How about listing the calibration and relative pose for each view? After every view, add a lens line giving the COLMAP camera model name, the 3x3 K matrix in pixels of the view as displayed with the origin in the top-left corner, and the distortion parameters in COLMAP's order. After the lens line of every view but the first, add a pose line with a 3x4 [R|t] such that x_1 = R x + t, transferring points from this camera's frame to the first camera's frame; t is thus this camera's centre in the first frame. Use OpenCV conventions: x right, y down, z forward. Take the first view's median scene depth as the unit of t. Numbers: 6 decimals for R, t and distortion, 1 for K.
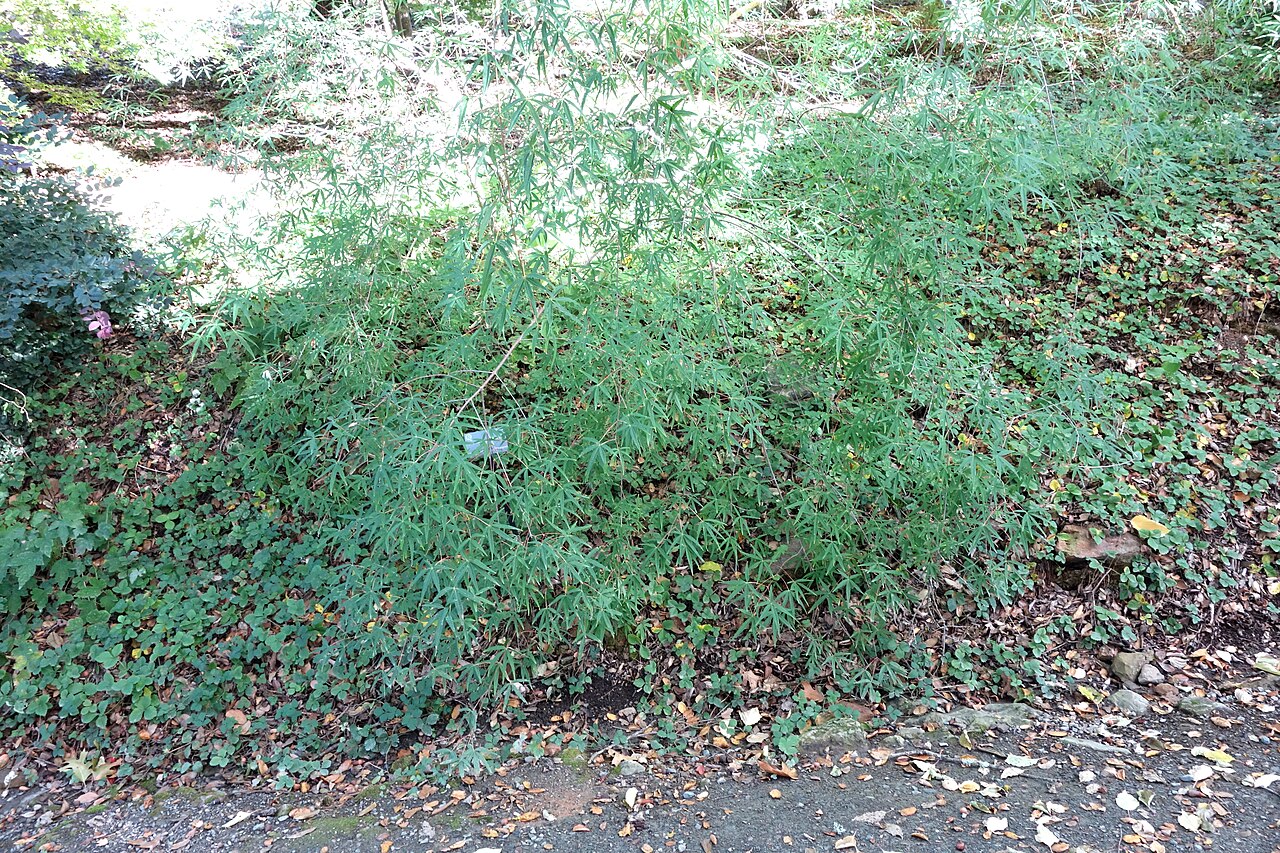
lens RADIAL K [[1015.4, 0, 640.0], [0, 1015.4, 426.5], [0, 0, 1]] dist [-0.001176, -0.002562]
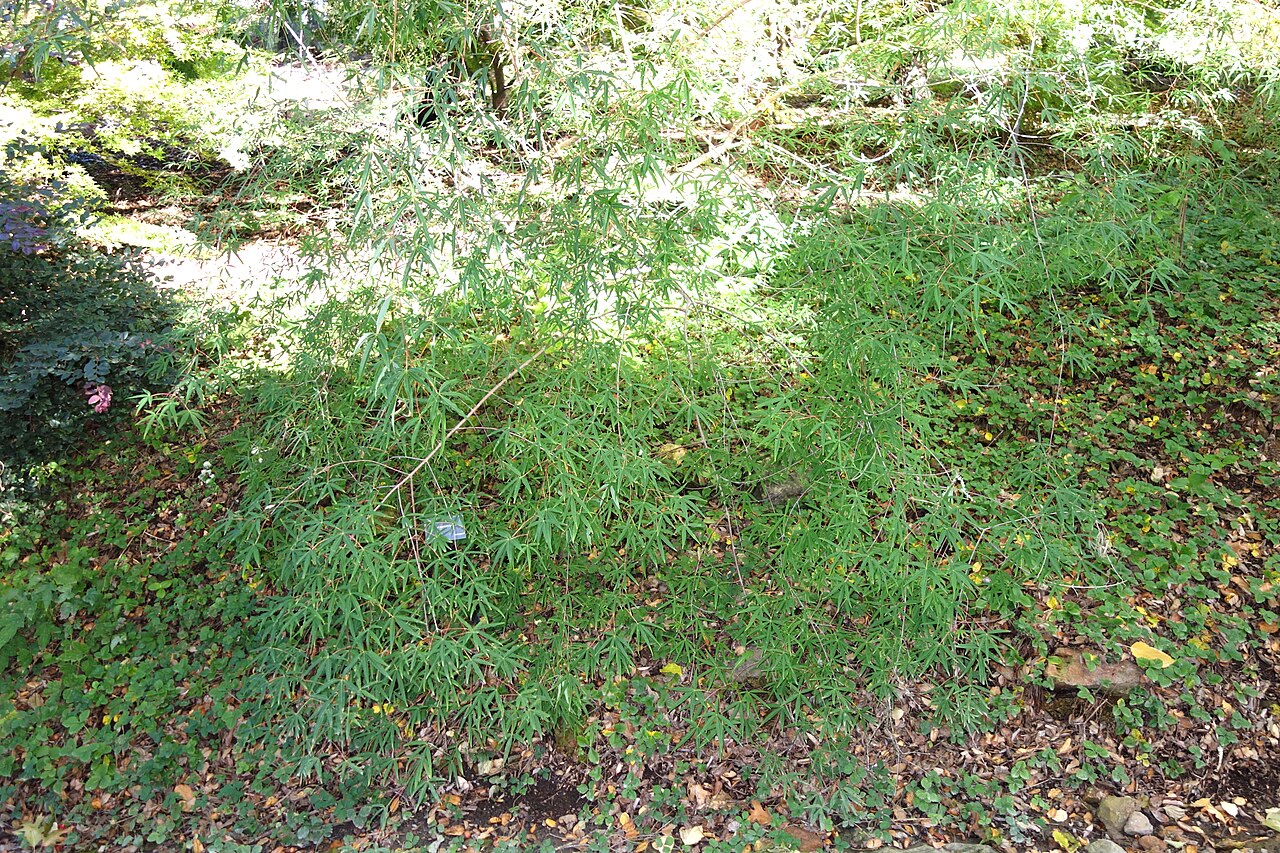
lens RADIAL K [[1015.4, 0, 640.0], [0, 1015.4, 426.5], [0, 0, 1]] dist [-0.001176, -0.002562]
pose [[0.992215, 0.034076, -0.119783, 0.151417], [-0.043191, 0.996297, -0.074346, -0.017628], [0.116806, 0.078941, 0.990012, 0.034096]]
